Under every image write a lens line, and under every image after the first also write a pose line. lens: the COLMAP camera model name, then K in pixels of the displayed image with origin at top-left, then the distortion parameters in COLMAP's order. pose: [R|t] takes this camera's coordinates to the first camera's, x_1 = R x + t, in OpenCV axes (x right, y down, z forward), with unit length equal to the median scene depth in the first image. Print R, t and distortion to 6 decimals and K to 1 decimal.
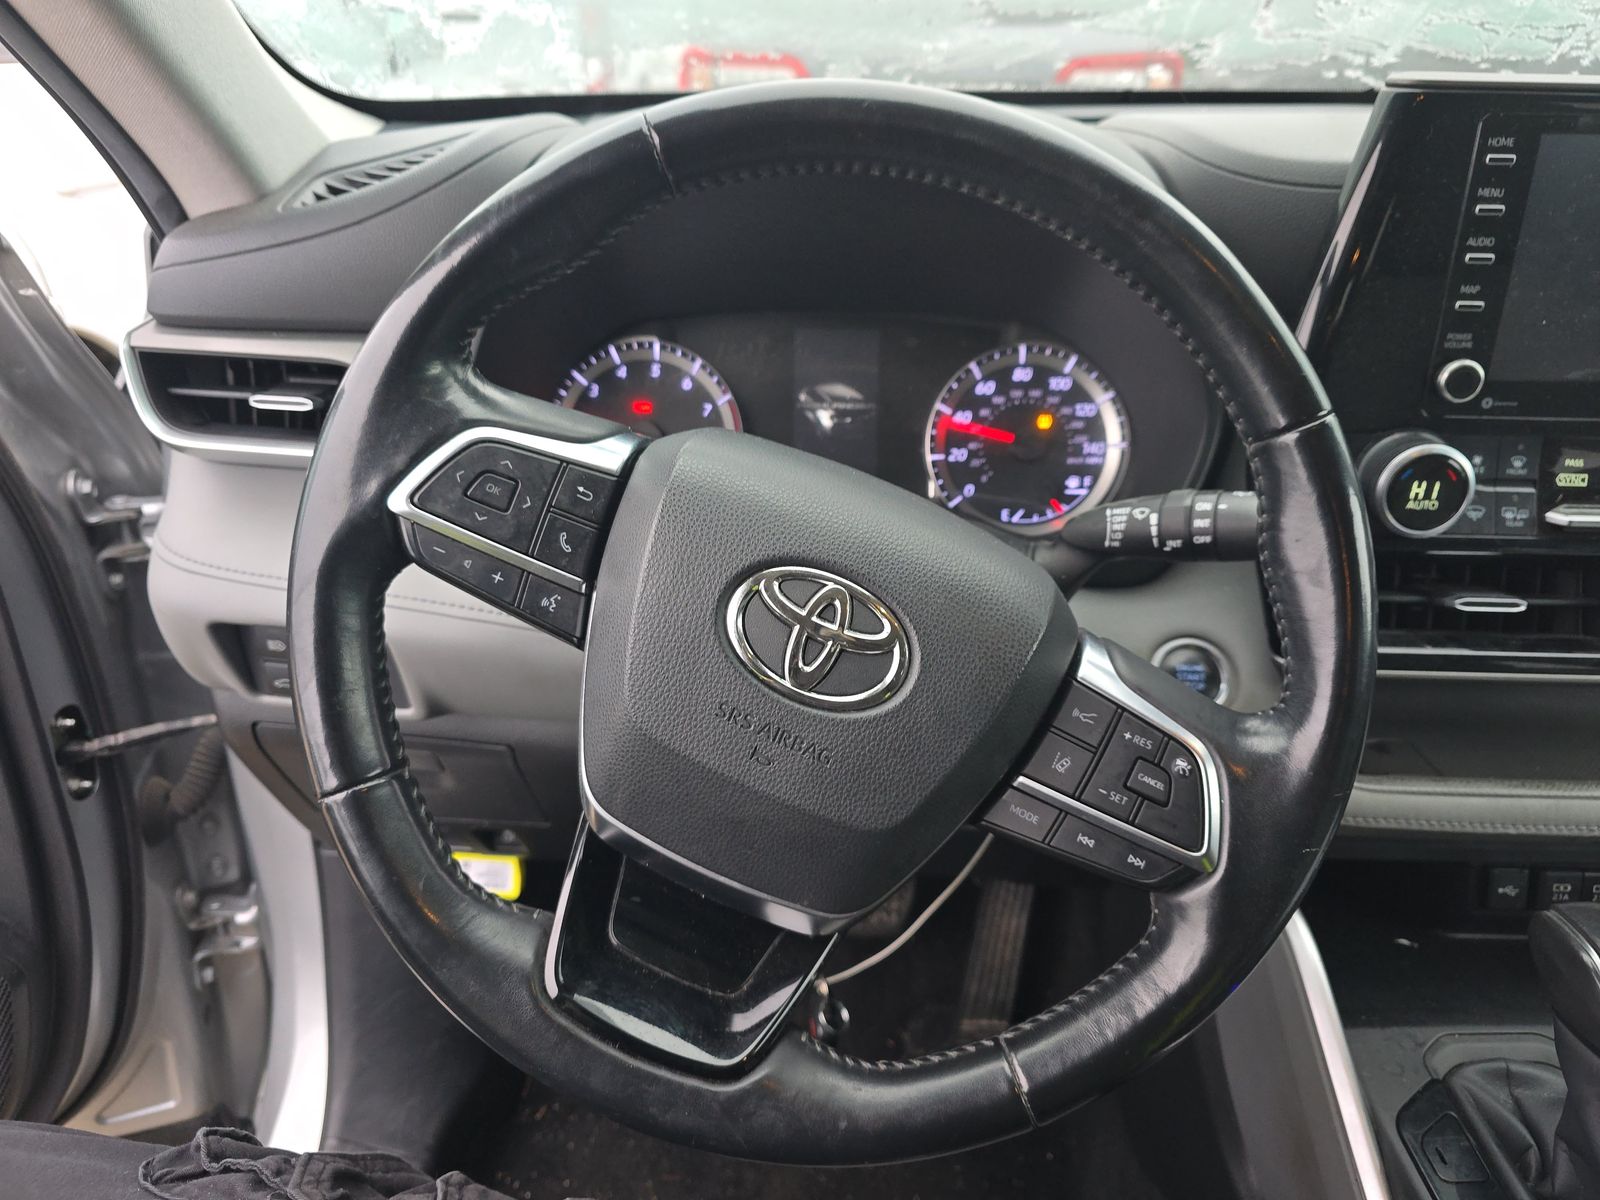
lens RADIAL K [[1086.6, 0, 799.4], [0, 1086.6, 599.4], [0, 0, 1]] dist [0.007288, -0.010889]
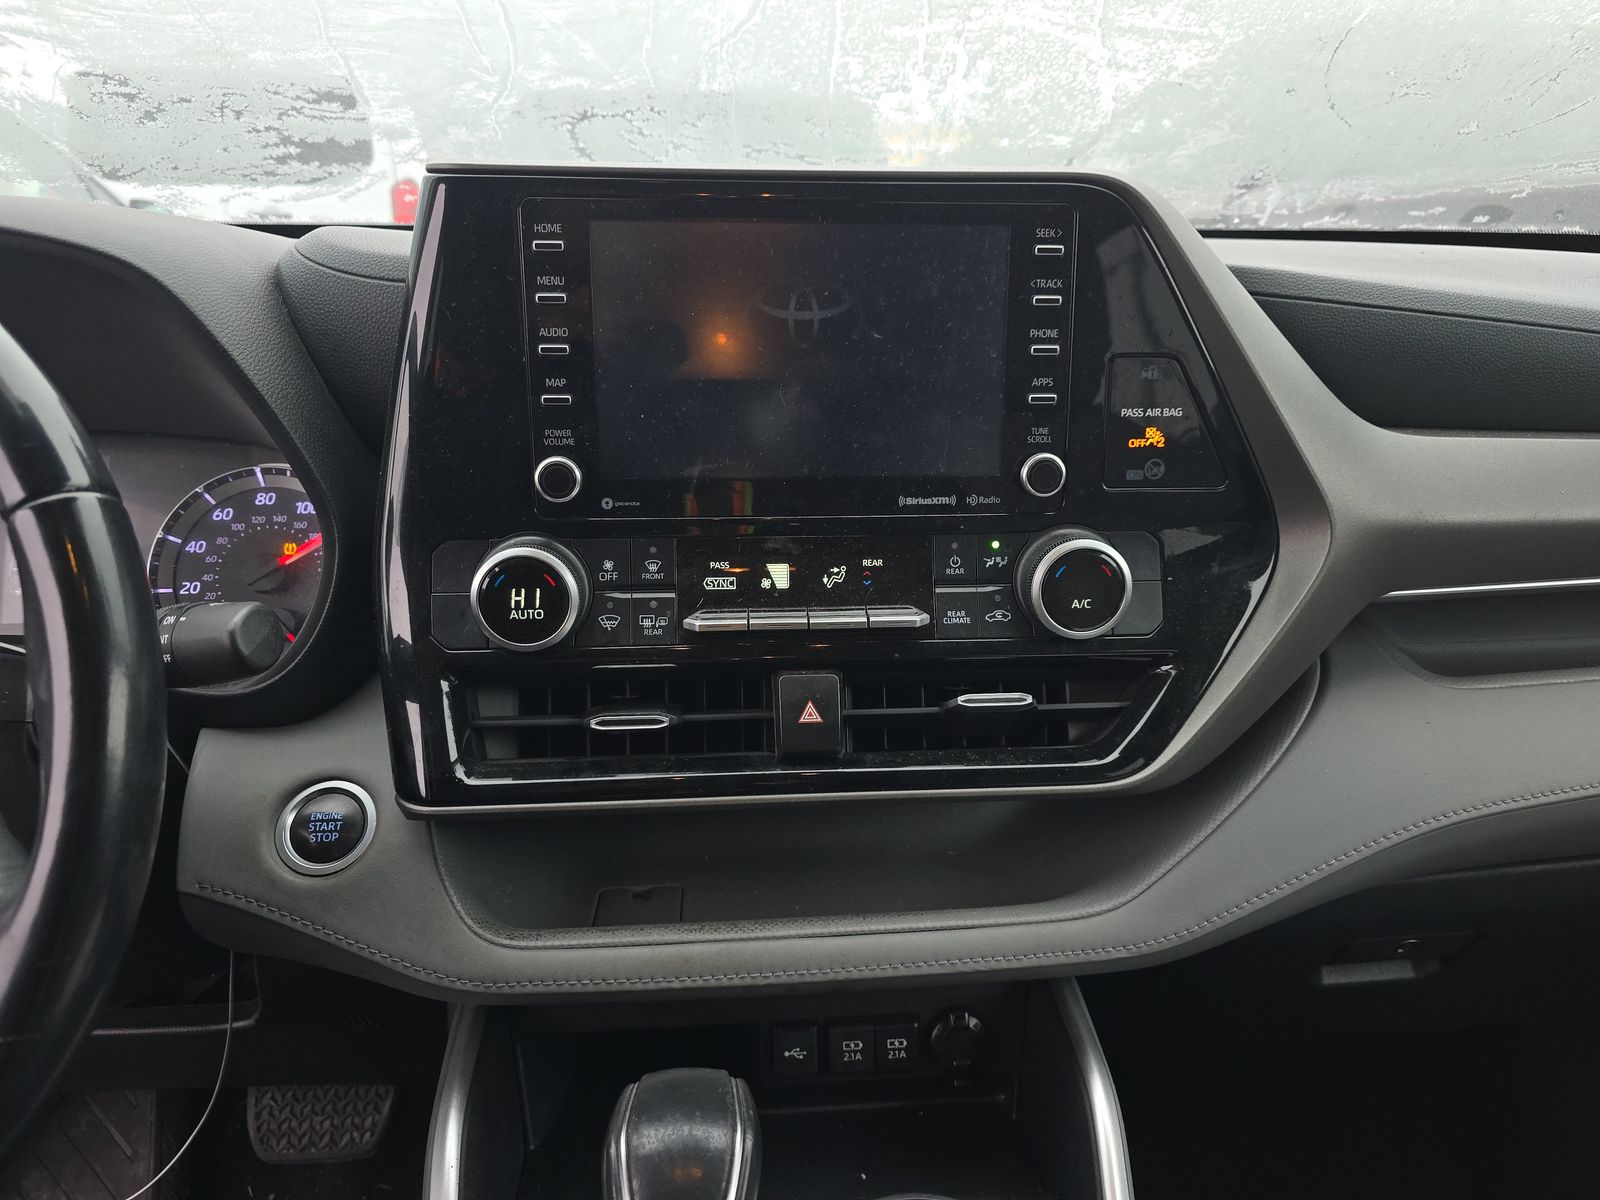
lens RADIAL K [[1086.6, 0, 800.3], [0, 1086.6, 600.1], [0, 0, 1]] dist [0.007288, -0.010889]
pose [[0.993747, -0.036190, 0.105627, 0.681837], [0.052086, 0.987030, -0.151850, 0.047722], [-0.098762, 0.156403, 0.982743, 0.091405]]
